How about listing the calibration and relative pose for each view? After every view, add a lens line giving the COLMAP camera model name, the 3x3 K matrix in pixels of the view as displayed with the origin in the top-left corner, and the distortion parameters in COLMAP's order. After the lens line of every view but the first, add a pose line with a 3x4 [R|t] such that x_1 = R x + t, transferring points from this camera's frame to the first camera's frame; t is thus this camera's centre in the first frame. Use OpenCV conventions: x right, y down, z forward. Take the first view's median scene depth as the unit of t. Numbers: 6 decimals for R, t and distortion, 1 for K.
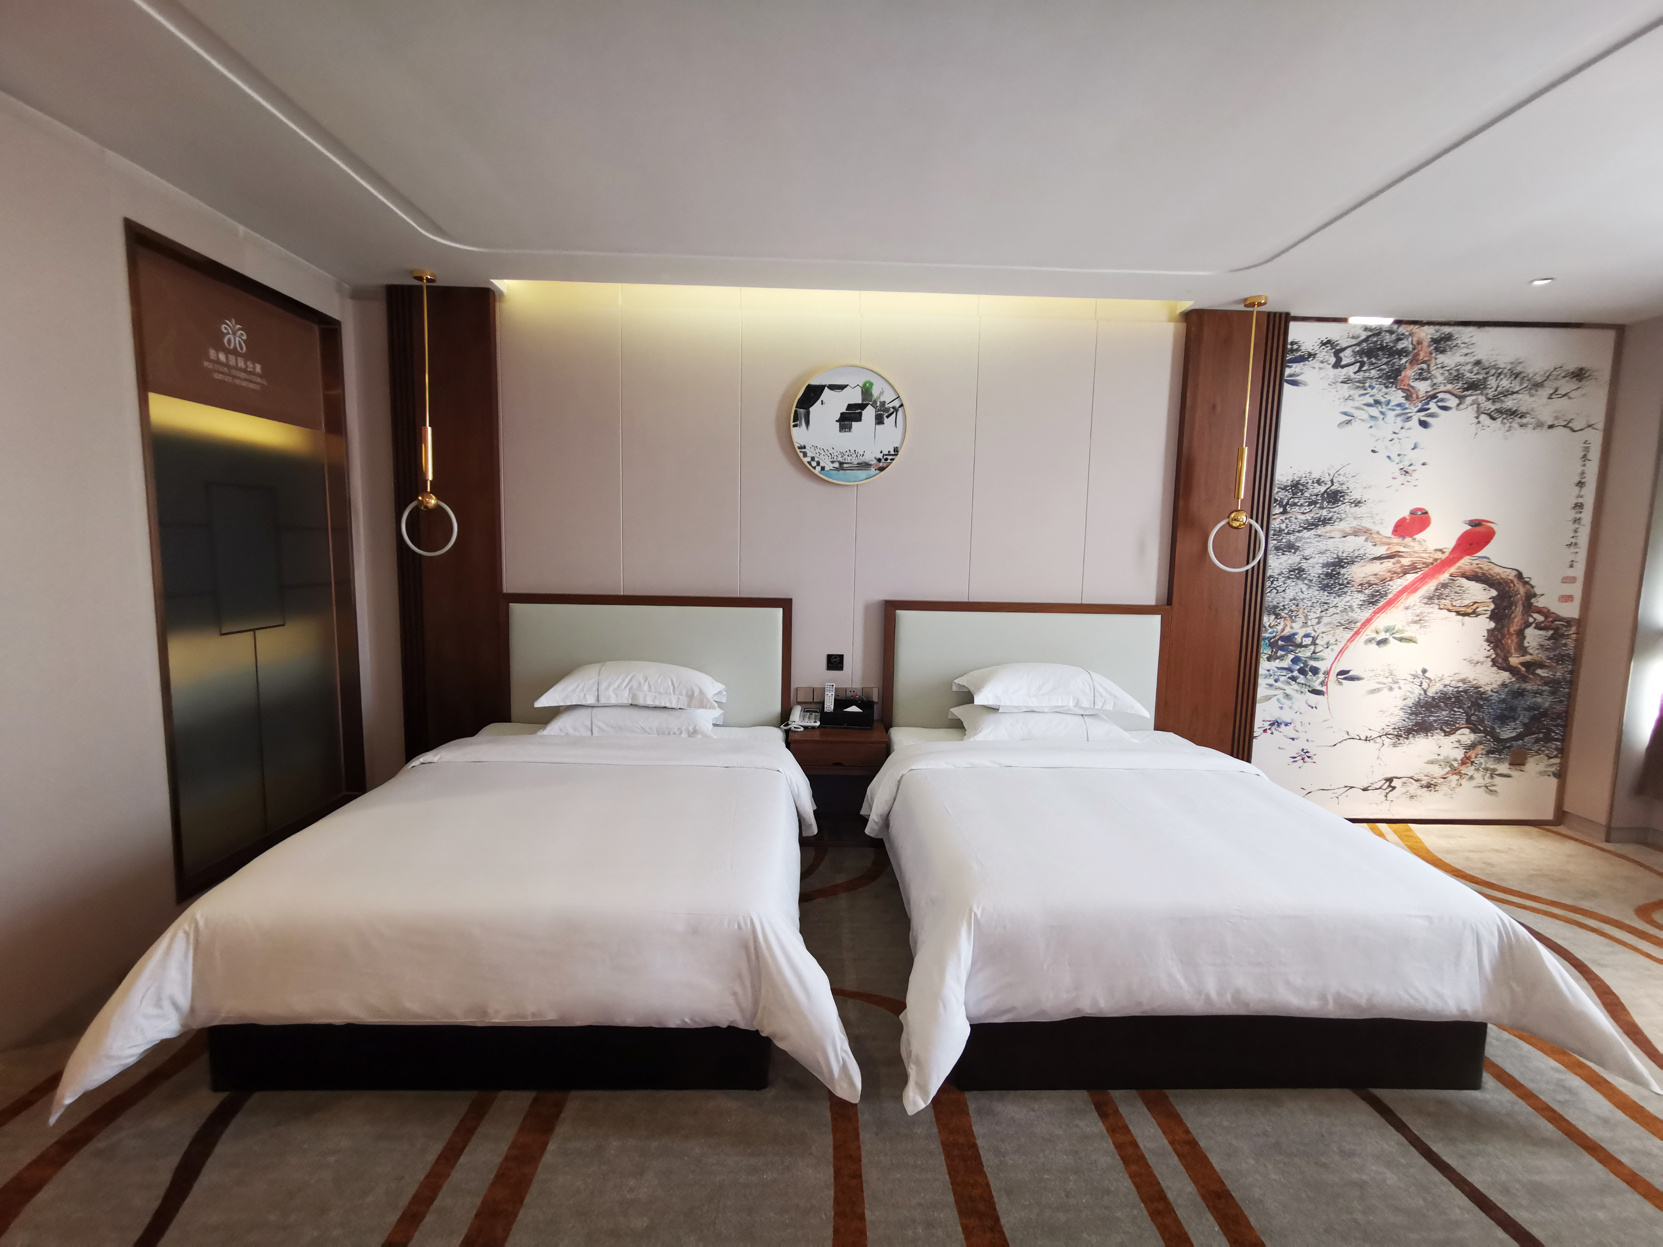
lens RADIAL K [[767.0, 0, 829.2], [0, 767.0, 627.6], [0, 0, 1]] dist [-0.008350, 0.007900]
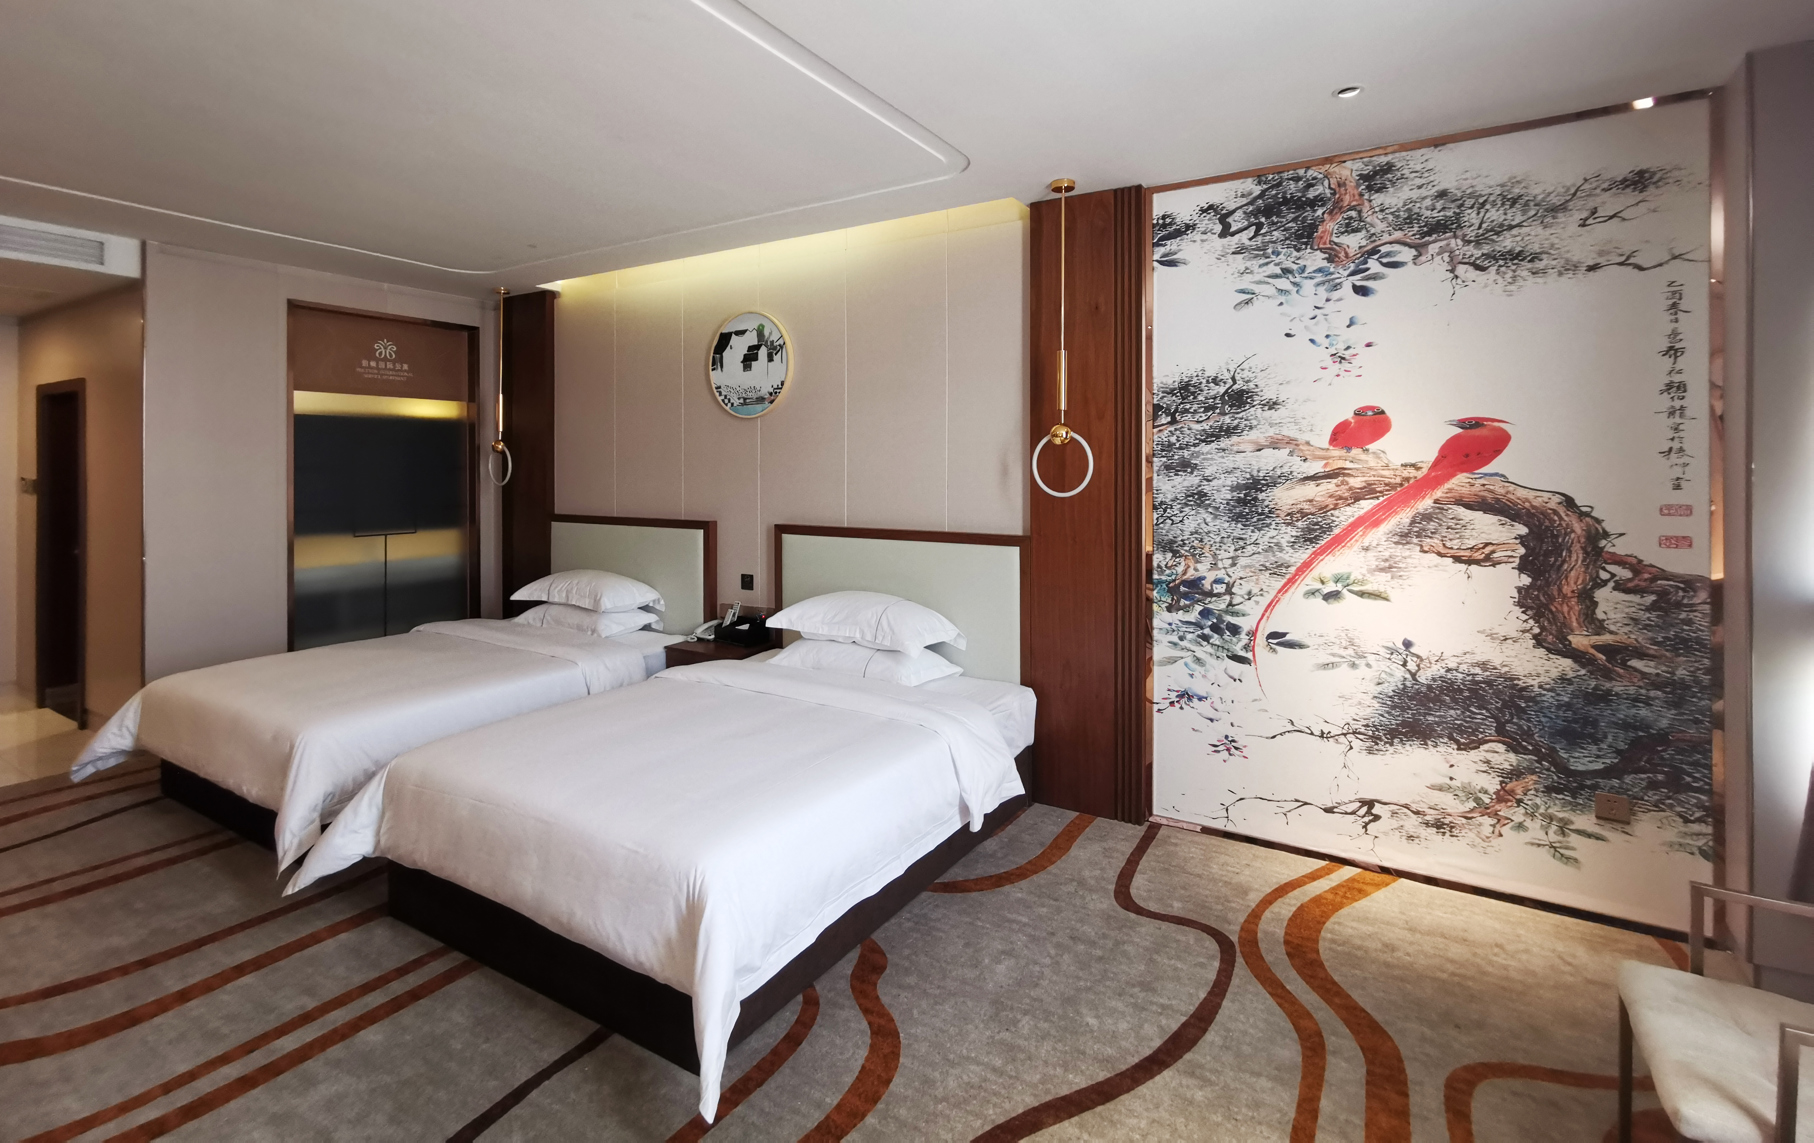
lens RADIAL K [[837.1, 0, 907.7], [0, 837.1, 465.8], [0, 0, 1]] dist [-0.006200, 0.006266]
pose [[0.835218, -0.021420, -0.549501, 0.850494], [-0.042260, 0.993786, -0.102972, -0.004889], [0.548293, 0.109226, 0.829123, 0.137866]]
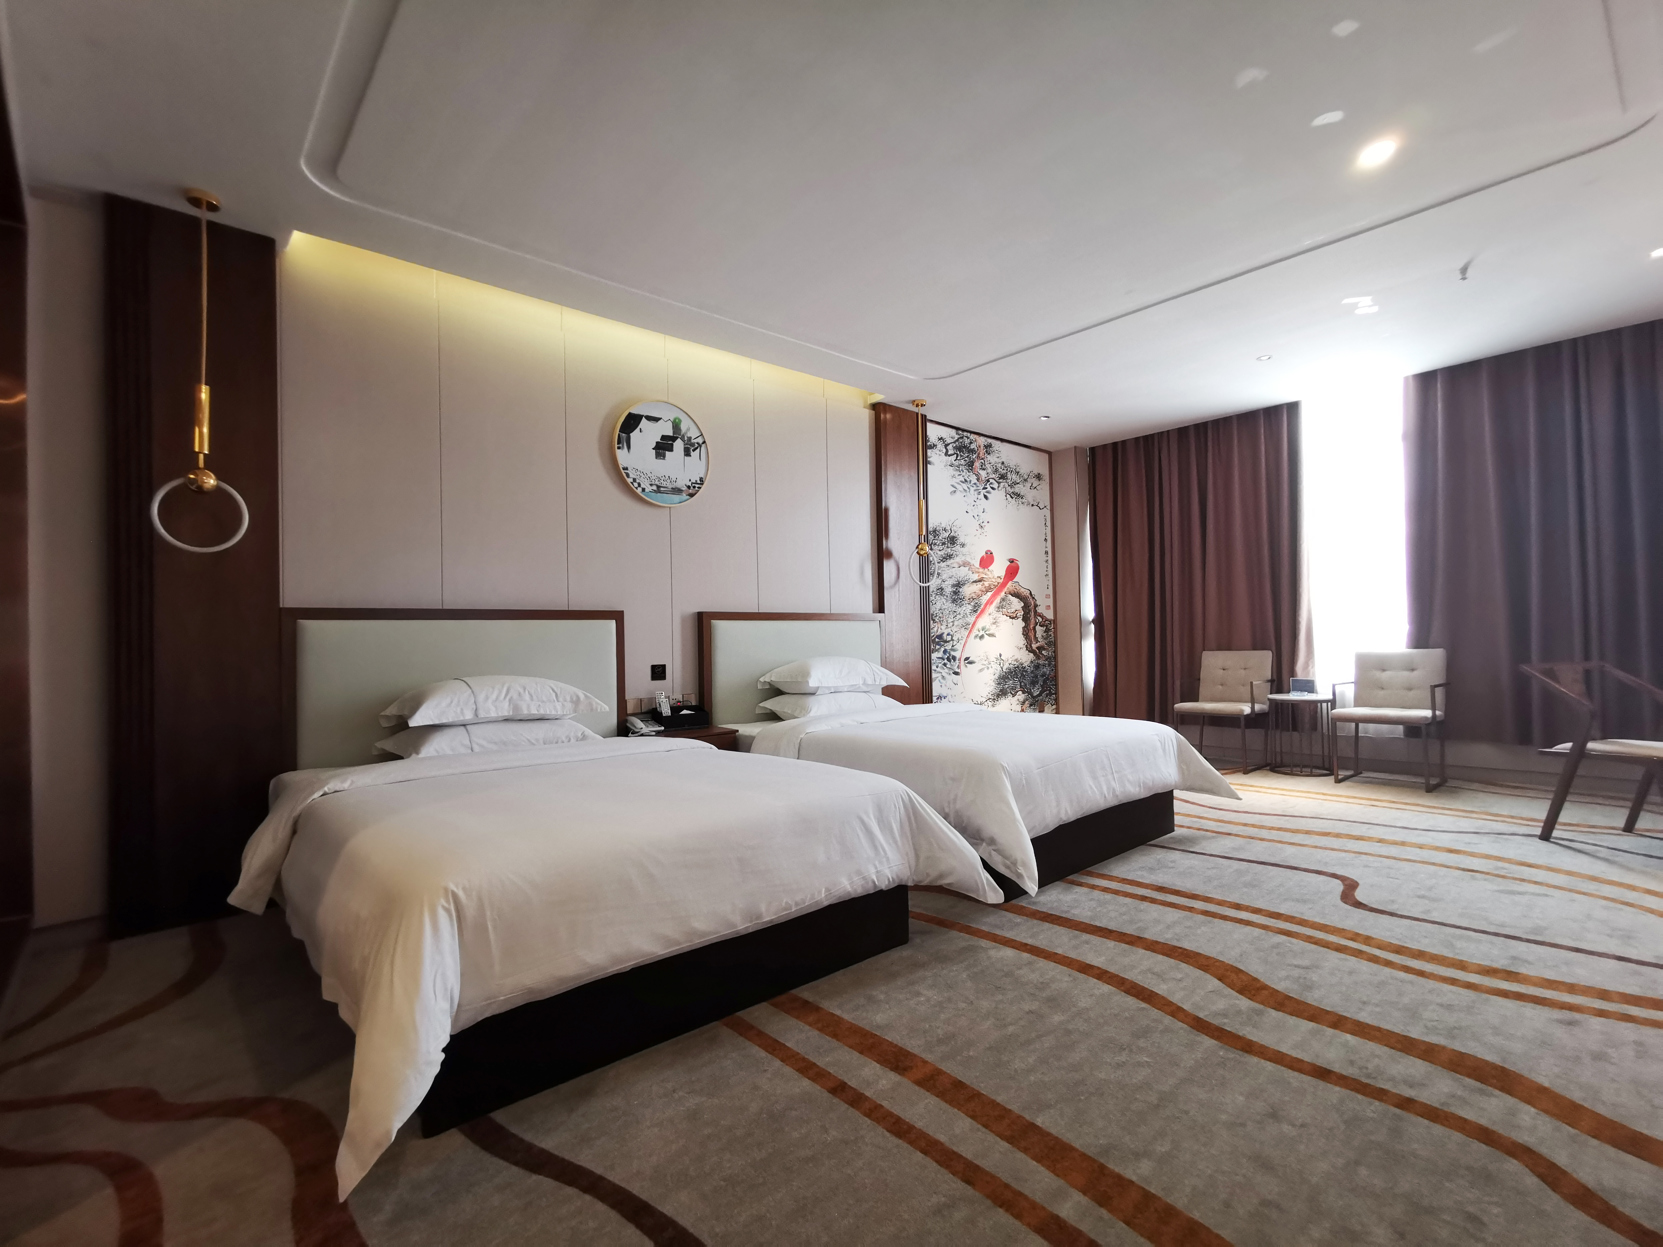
lens RADIAL K [[767.0, 0, 829.2], [0, 767.0, 627.6], [0, 0, 1]] dist [-0.008350, 0.007900]
pose [[0.764066, -0.026659, 0.644586, -0.495484], [0.109543, 0.989998, -0.088904, 0.105141], [-0.635769, 0.138539, 0.759345, 0.043781]]
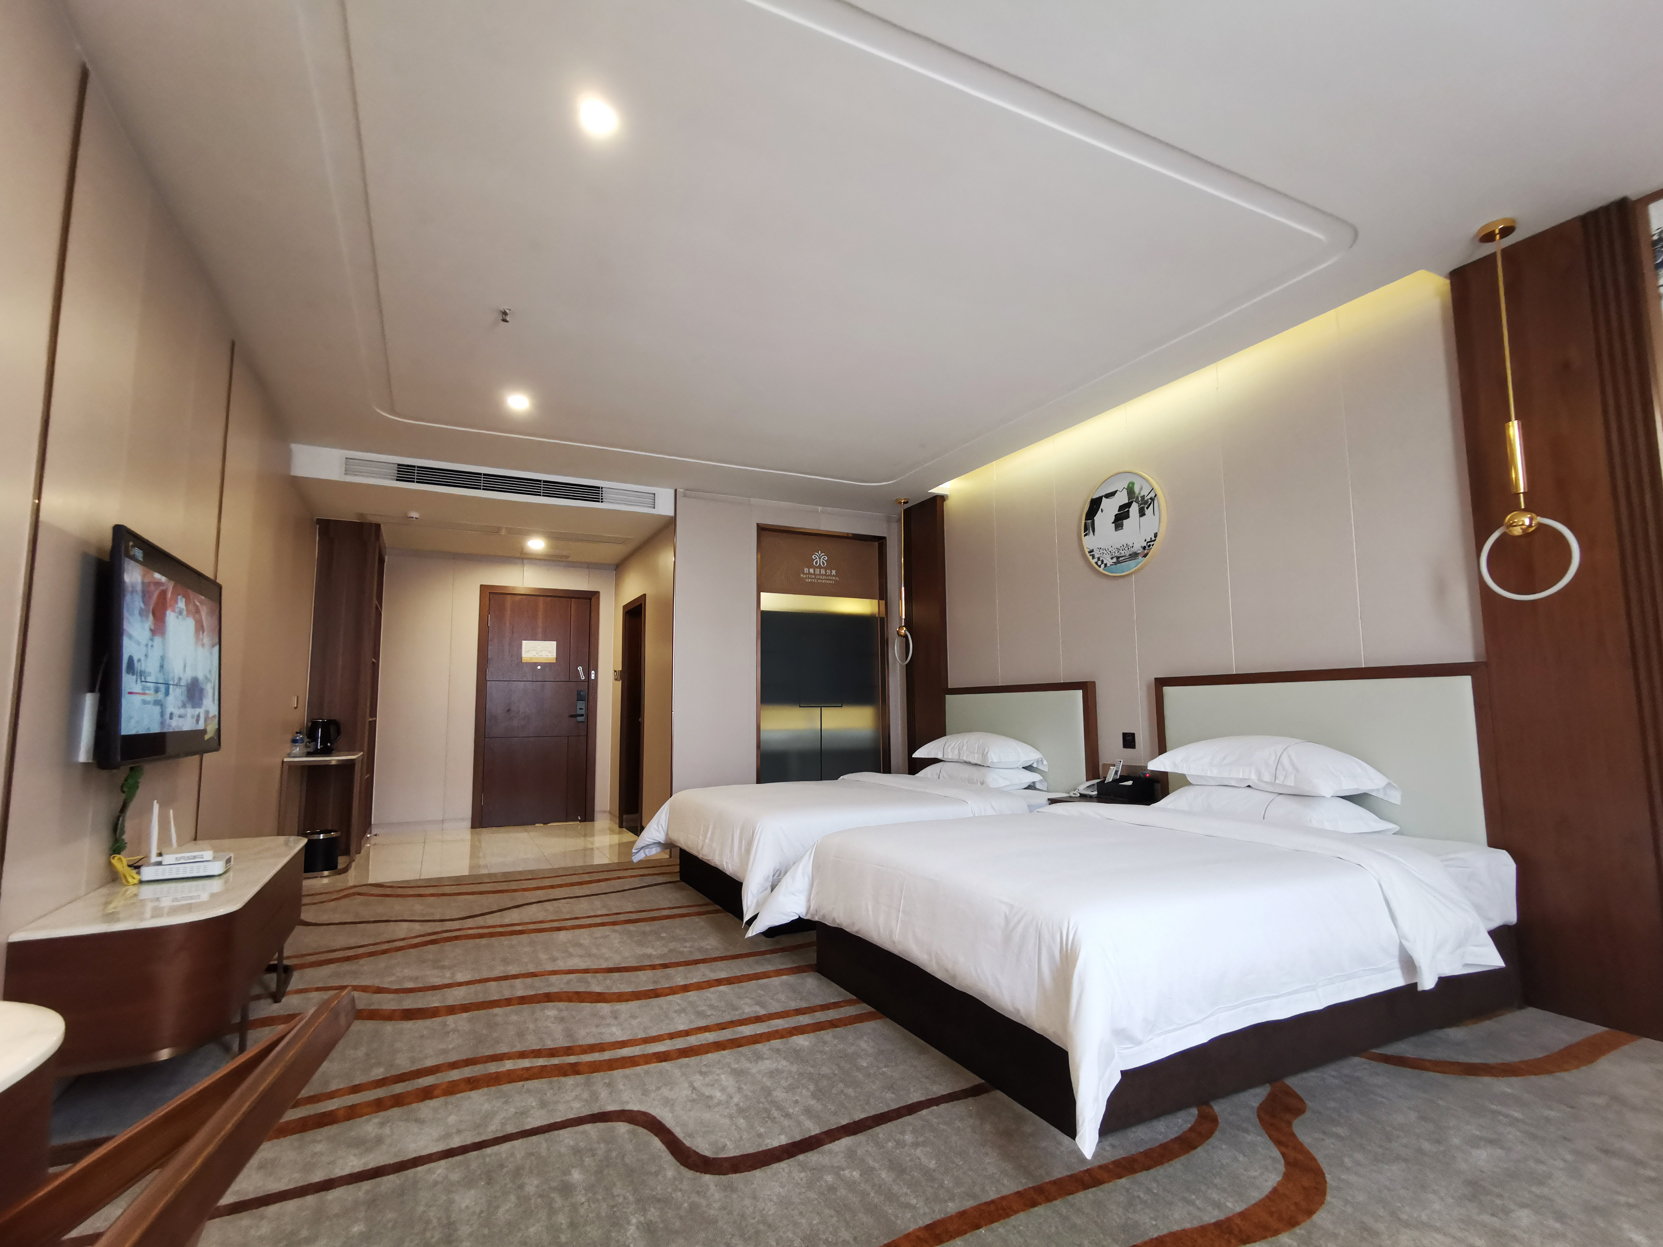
lens RADIAL K [[797.6, 0, 832.6], [0, 797.6, 627.2], [0, 0, 1]] dist [-0.005464, 0.009433]
pose [[0.420636, -0.119296, -0.899352, 0.853379], [-0.081303, 0.982371, -0.168334, 0.111474], [0.903579, 0.143928, 0.403521, 0.166611]]
